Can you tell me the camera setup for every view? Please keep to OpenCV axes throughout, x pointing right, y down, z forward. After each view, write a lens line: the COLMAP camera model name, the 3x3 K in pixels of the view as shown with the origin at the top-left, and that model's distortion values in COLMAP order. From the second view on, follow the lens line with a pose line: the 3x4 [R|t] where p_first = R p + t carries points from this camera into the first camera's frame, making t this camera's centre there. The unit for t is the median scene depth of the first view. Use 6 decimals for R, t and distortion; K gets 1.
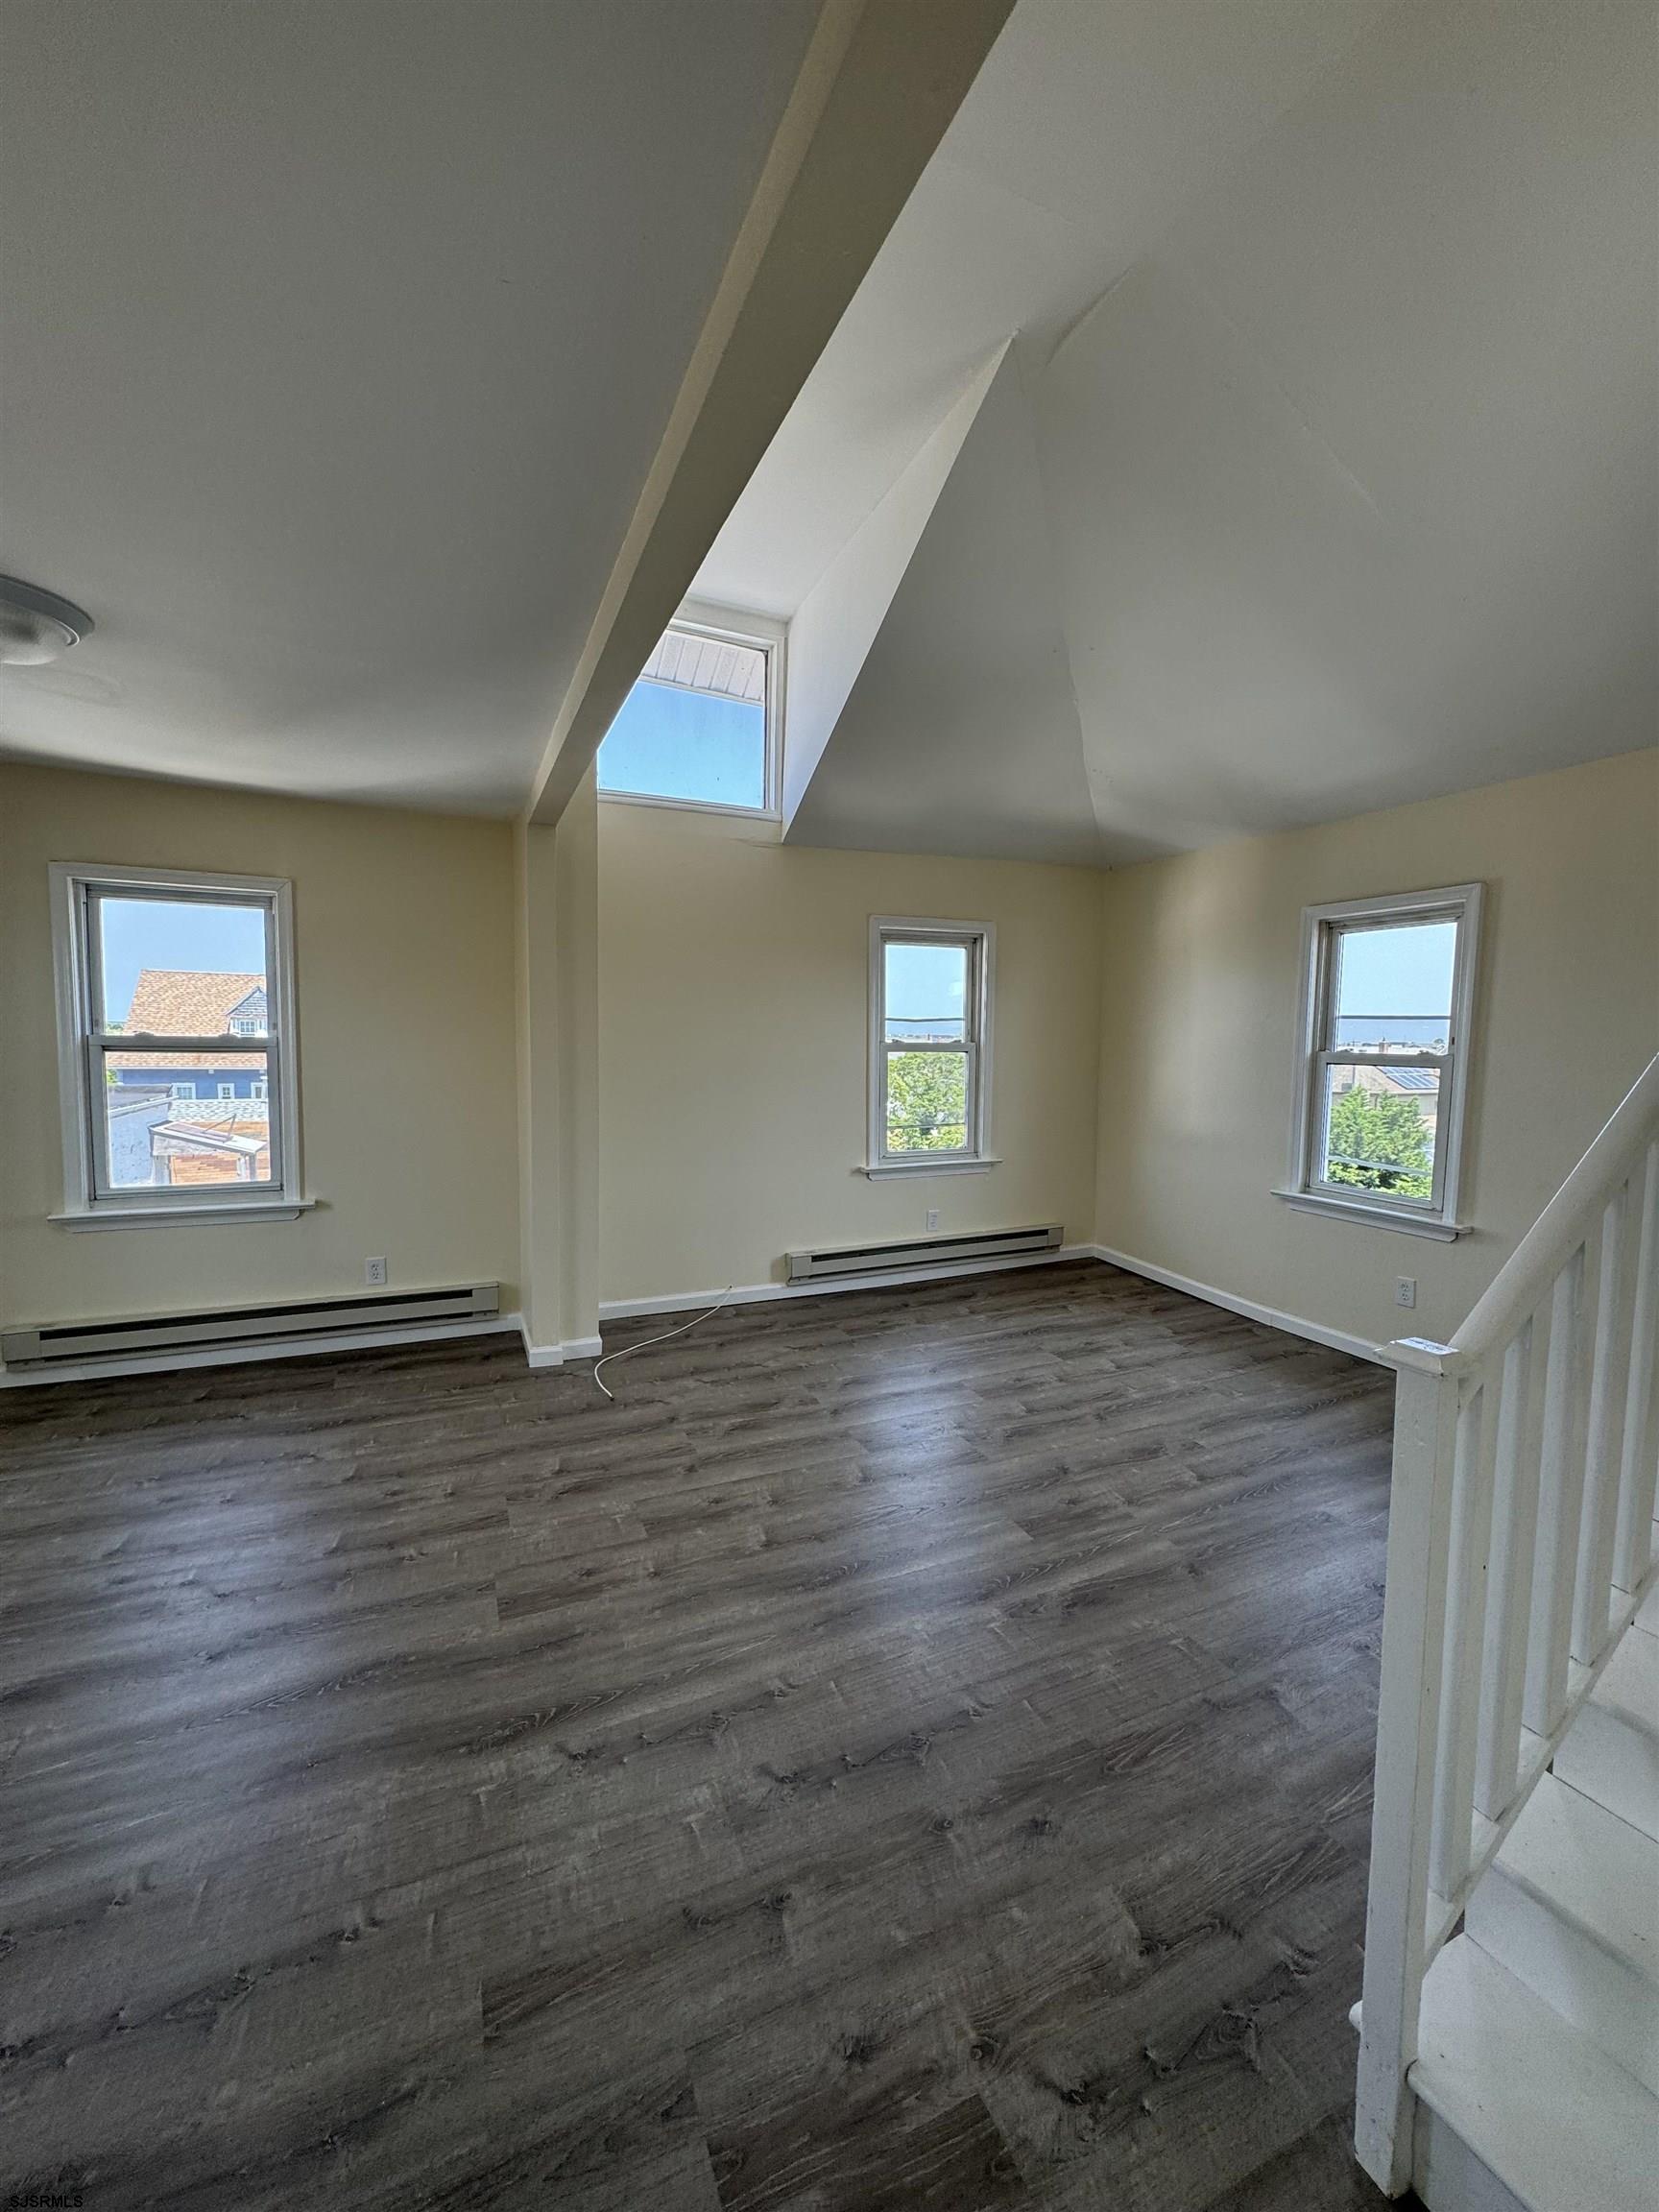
lens RADIAL K [[882.9, 0, 834.3], [0, 882.9, 1109.0], [0, 0, 1]] dist [-0.003341, 0.000297]
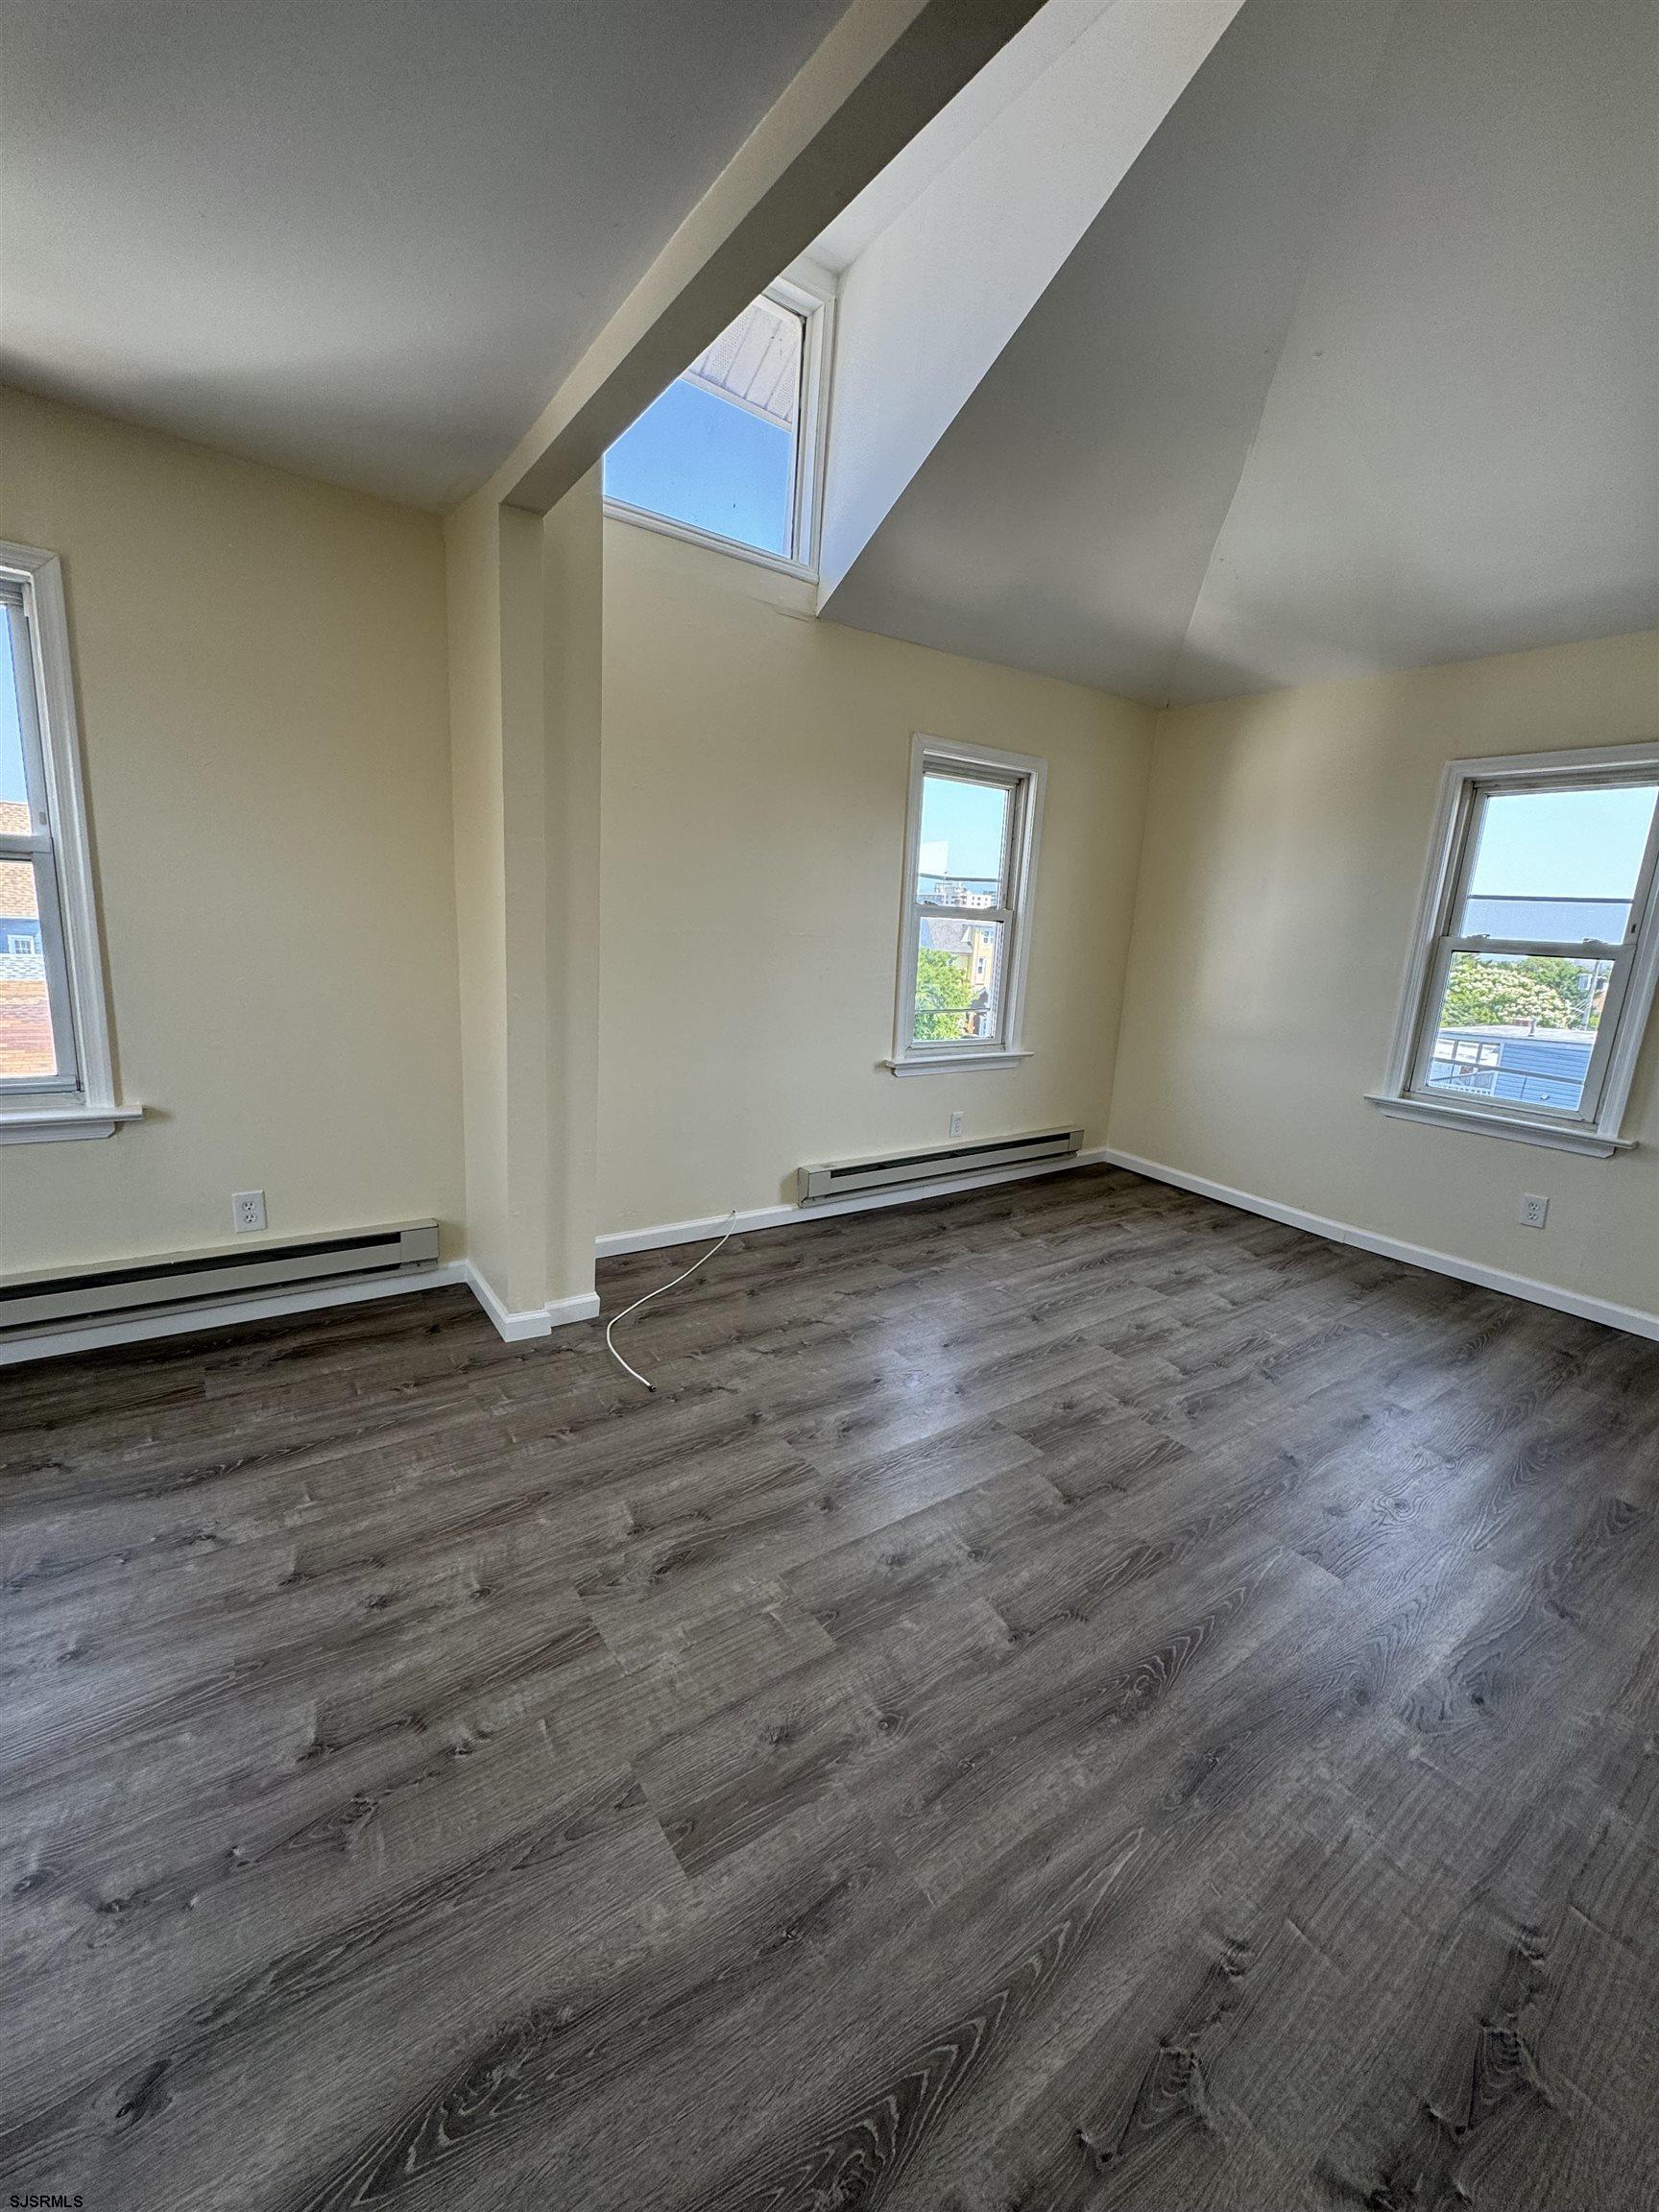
lens RADIAL K [[882.9, 0, 834.3], [0, 882.9, 1109.0], [0, 0, 1]] dist [-0.003341, 0.000297]
pose [[0.978745, 0.001441, 0.205076, -0.229031], [-0.028823, 0.991017, 0.130595, 0.007672], [-0.203045, -0.133731, 0.969994, 0.281574]]
